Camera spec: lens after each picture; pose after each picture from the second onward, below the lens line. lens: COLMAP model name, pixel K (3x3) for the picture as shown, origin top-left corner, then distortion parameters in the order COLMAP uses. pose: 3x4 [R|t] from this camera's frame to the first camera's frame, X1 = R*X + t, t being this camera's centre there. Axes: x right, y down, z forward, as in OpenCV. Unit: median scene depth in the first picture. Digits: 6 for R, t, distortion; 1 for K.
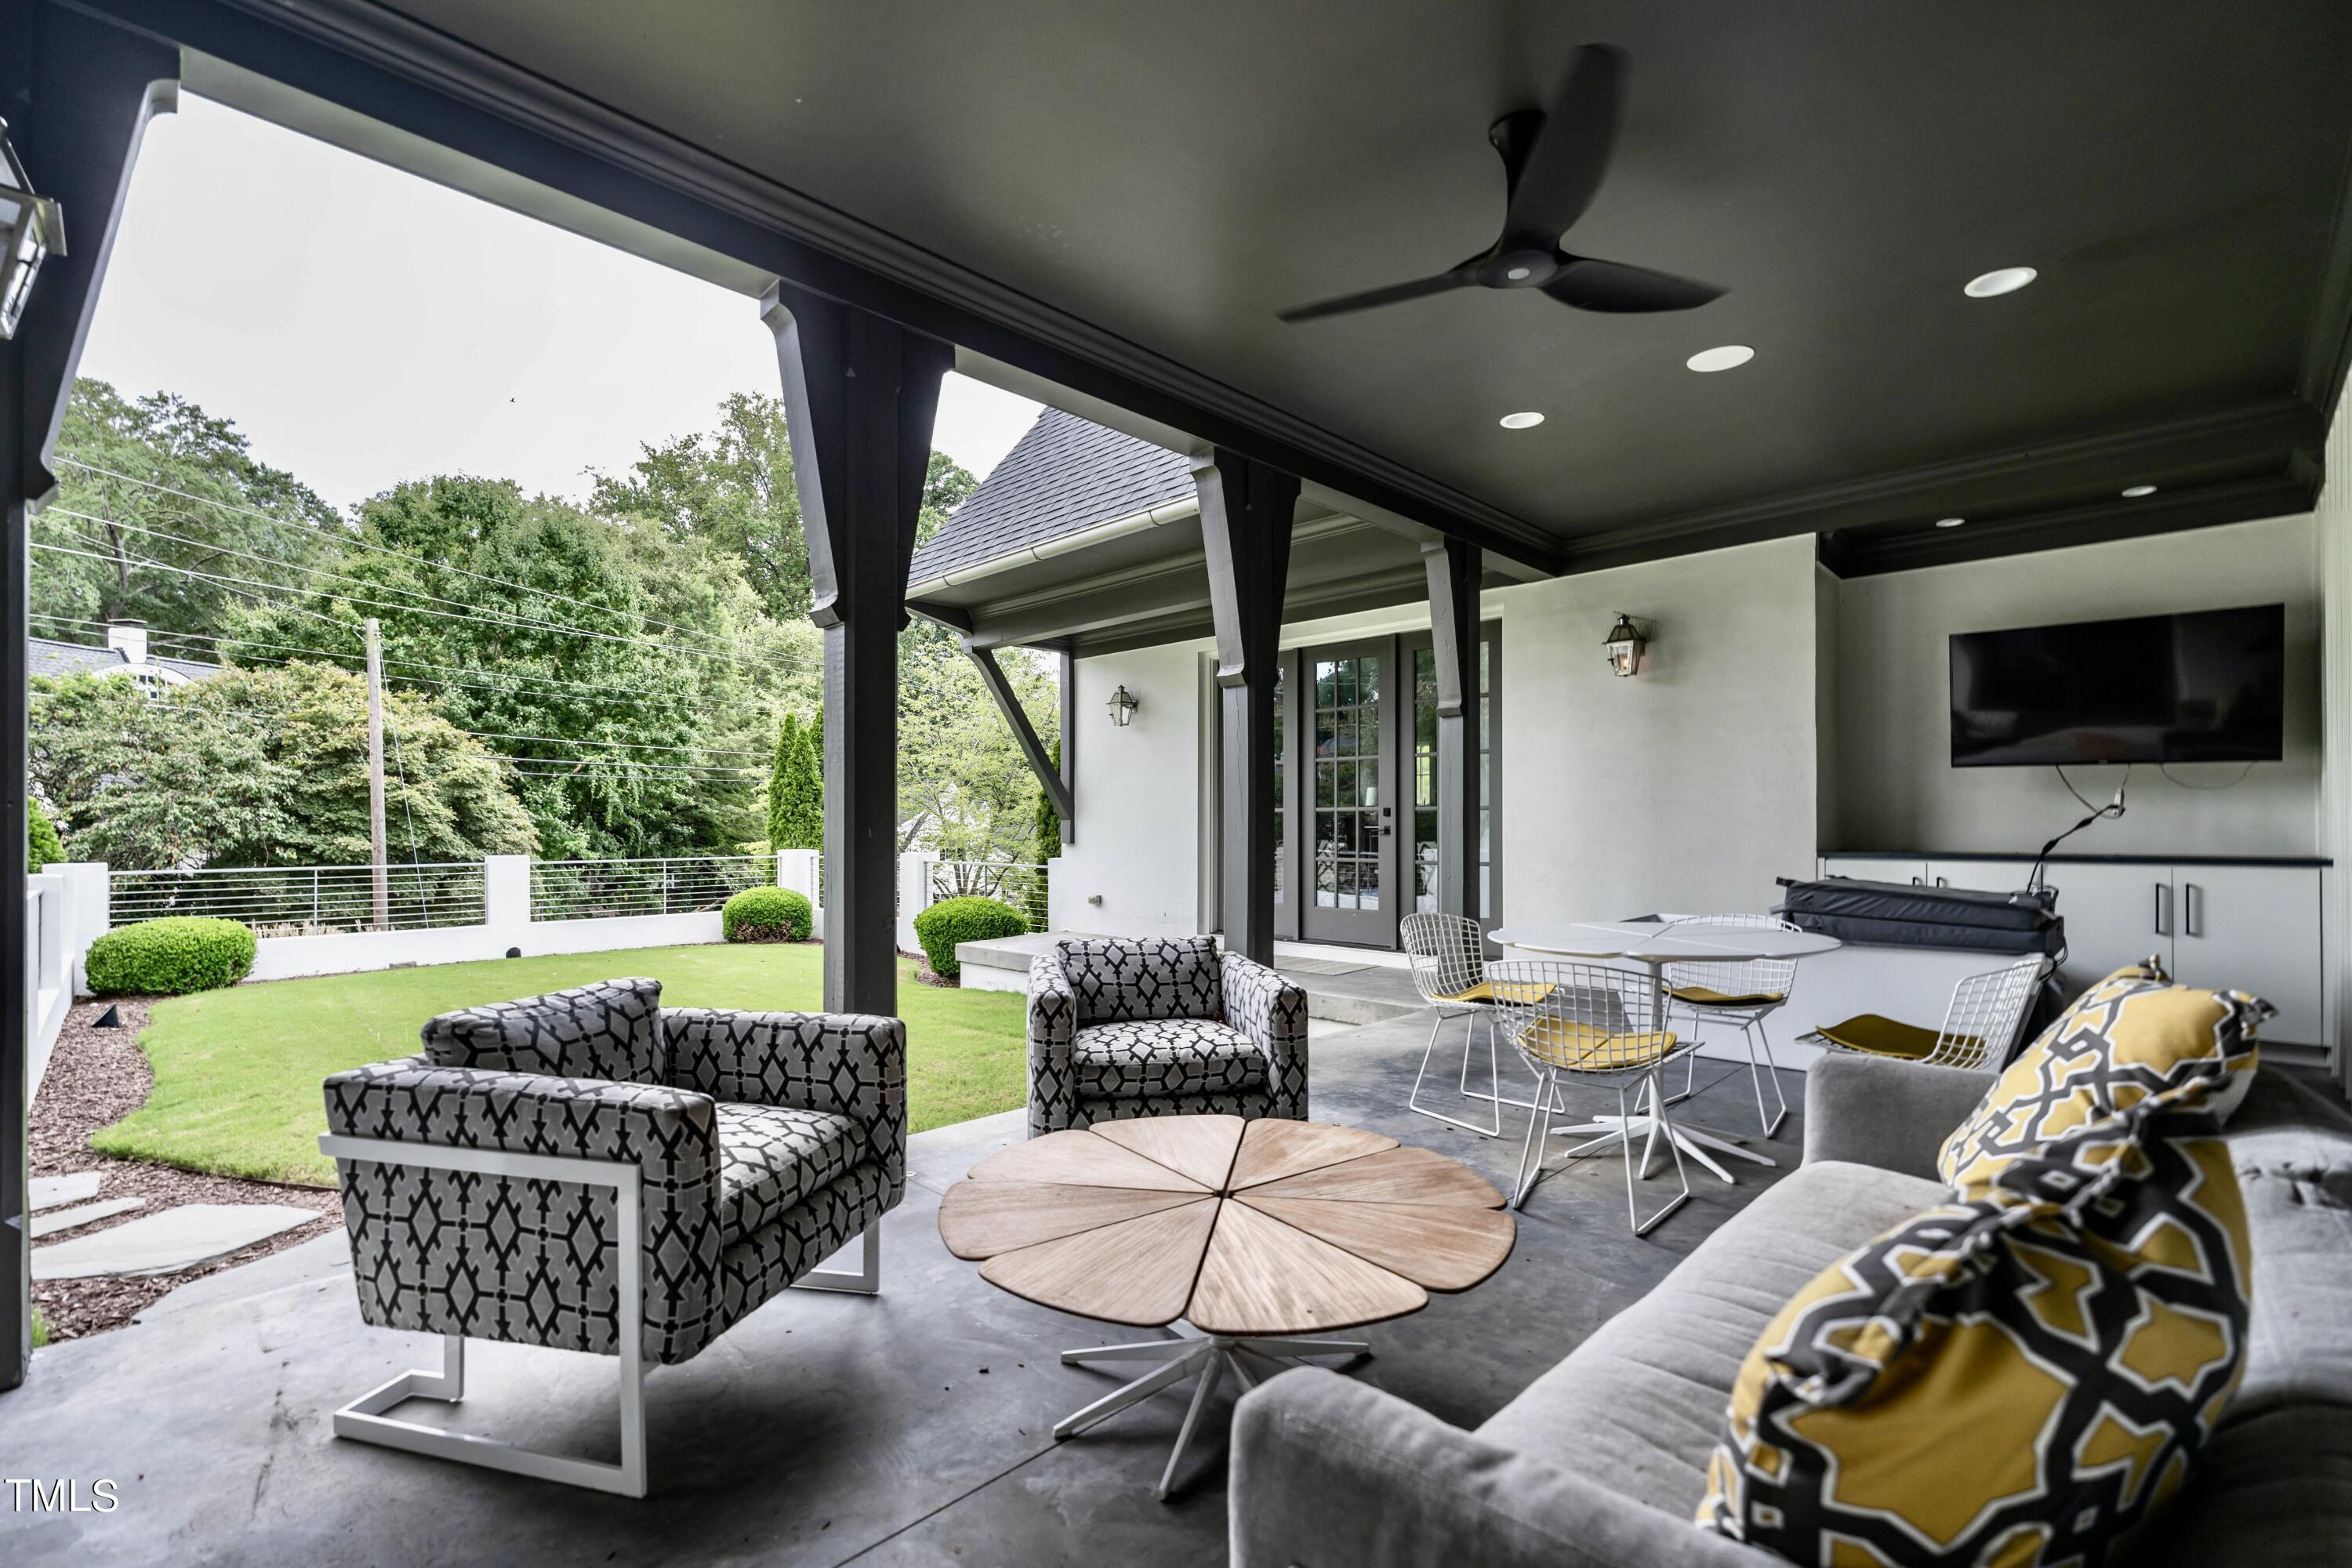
lens RADIAL K [[1049.0, 0, 1175.7], [0, 1049.0, 805.5], [0, 0, 1]] dist [-0.004809, -0.000378]
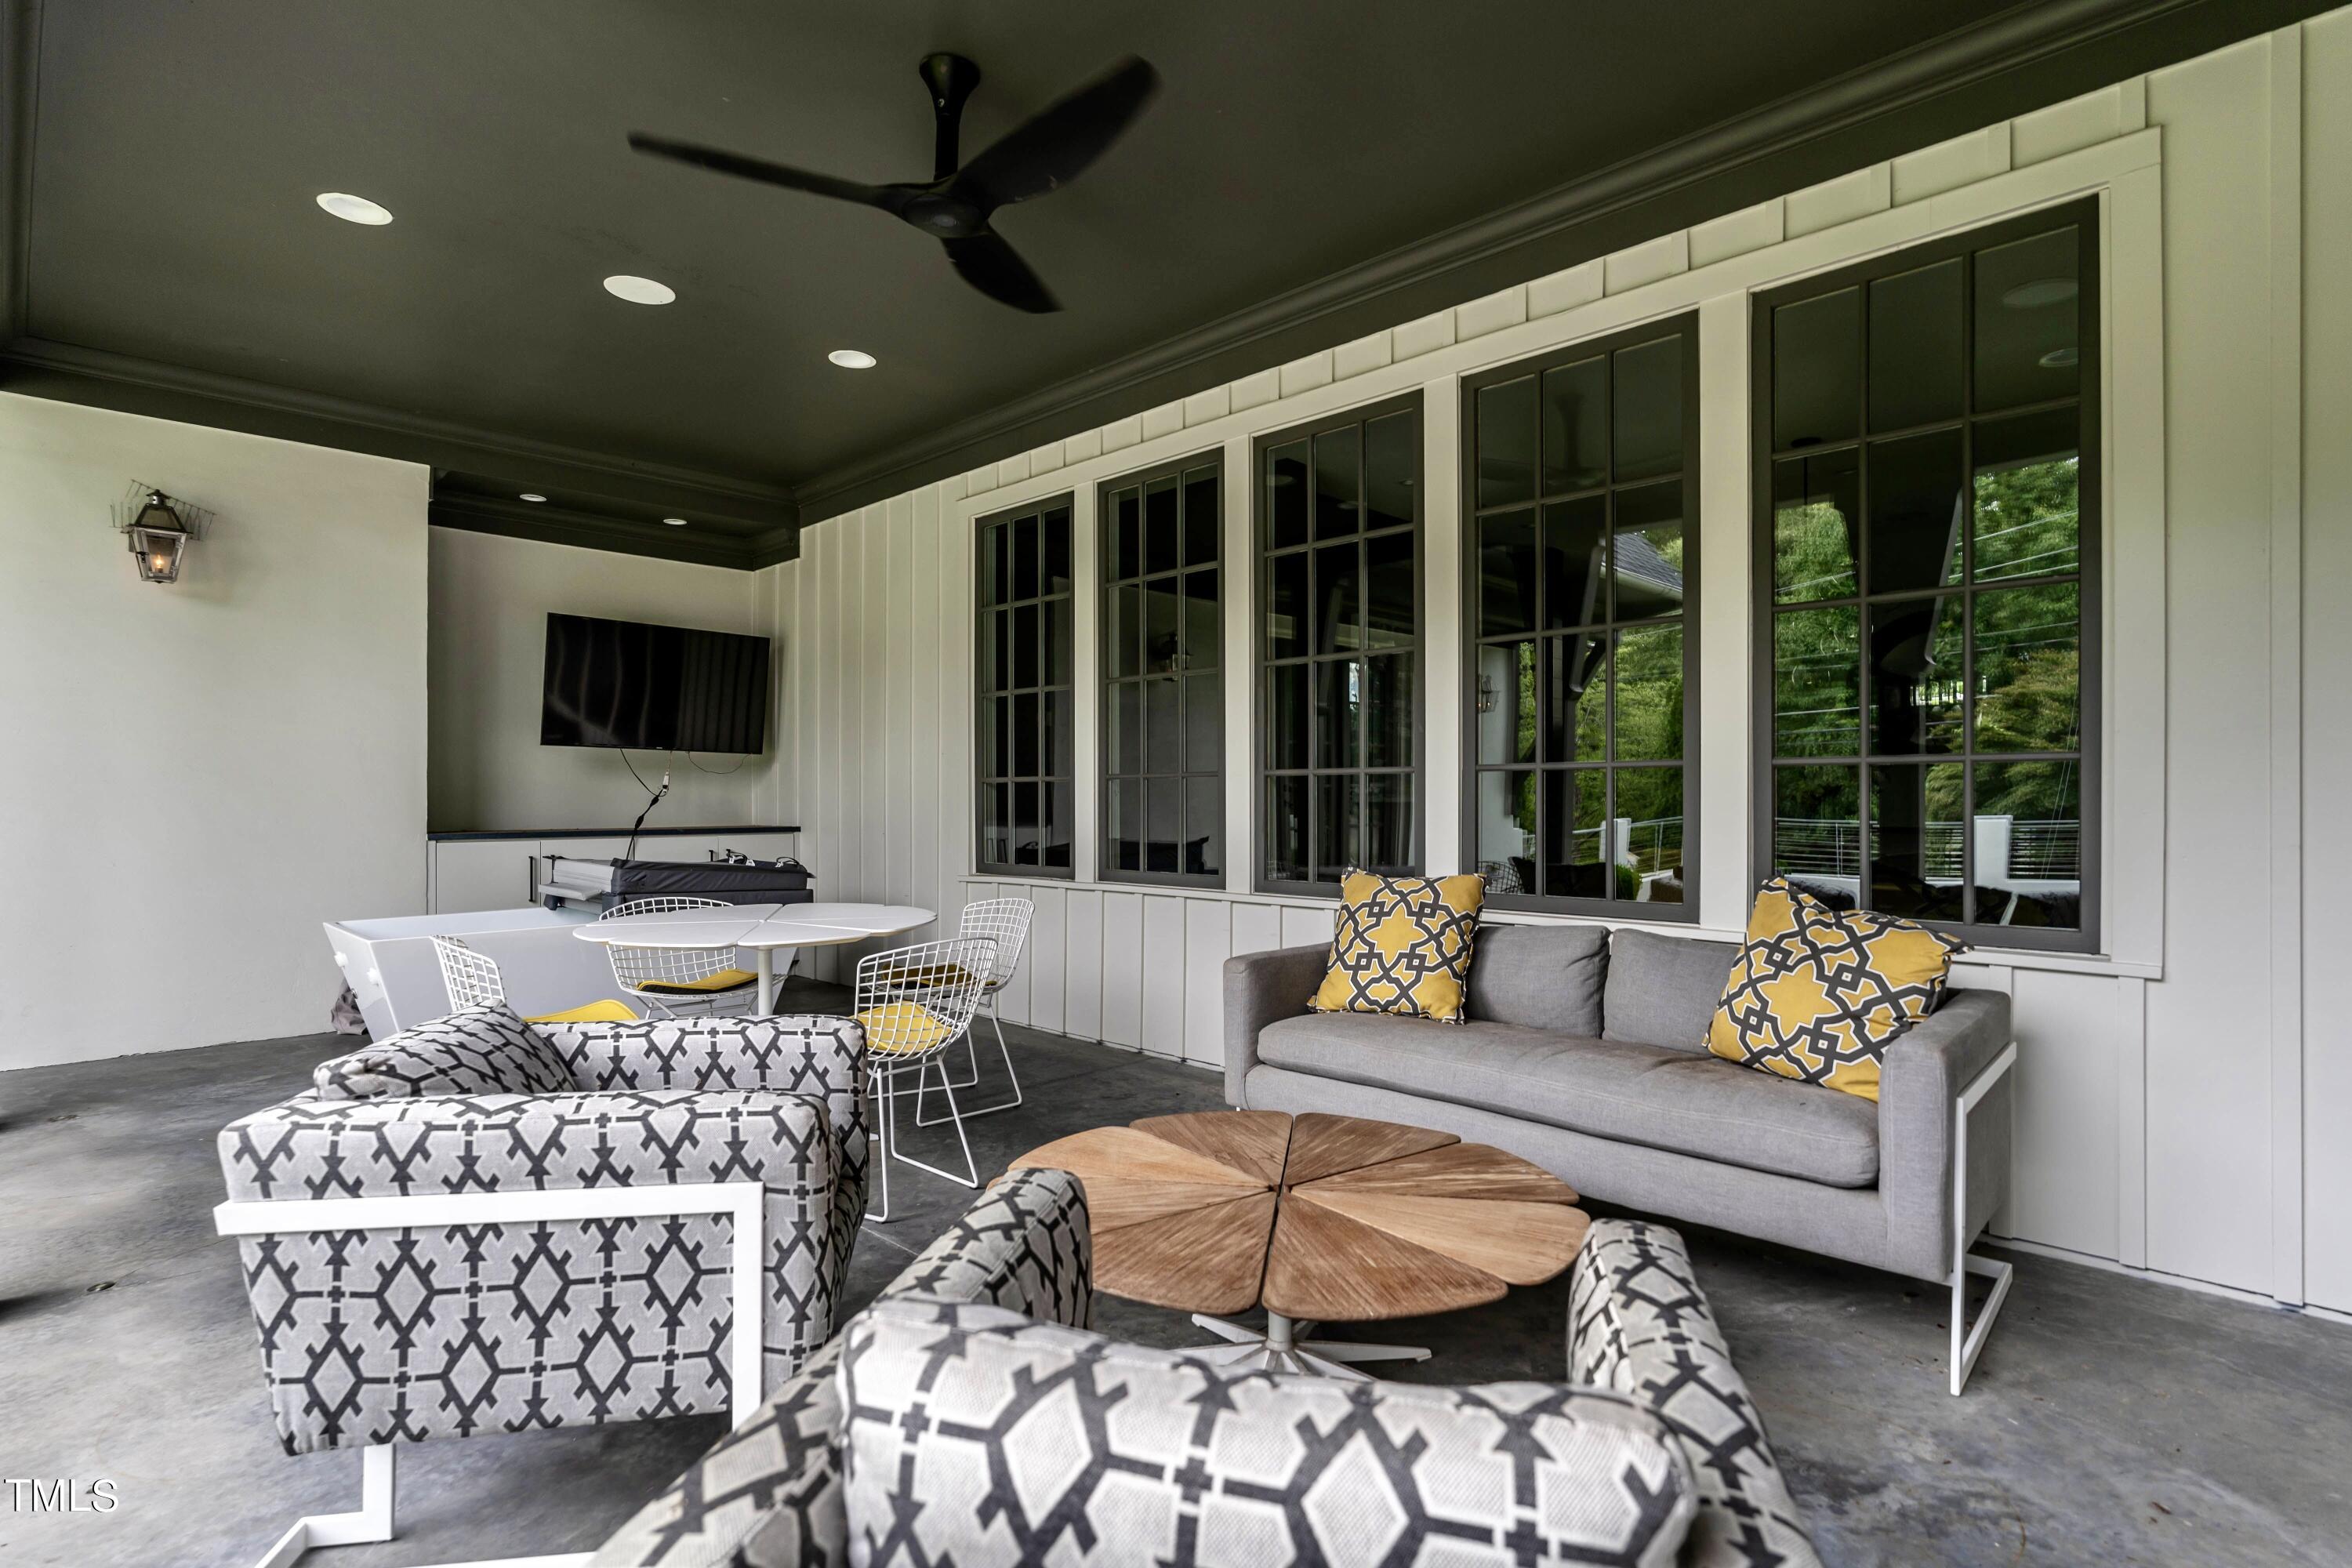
lens RADIAL K [[1145.8, 0, 1177.3], [0, 1145.8, 783.7], [0, 0, 1]] dist [-0.001018, -0.000060]
pose [[-0.006075, 0.011652, 0.999914, -0.347857], [-0.020932, 0.999712, -0.011777, 0.000836], [-0.999762, -0.021002, -0.005830, 0.391945]]
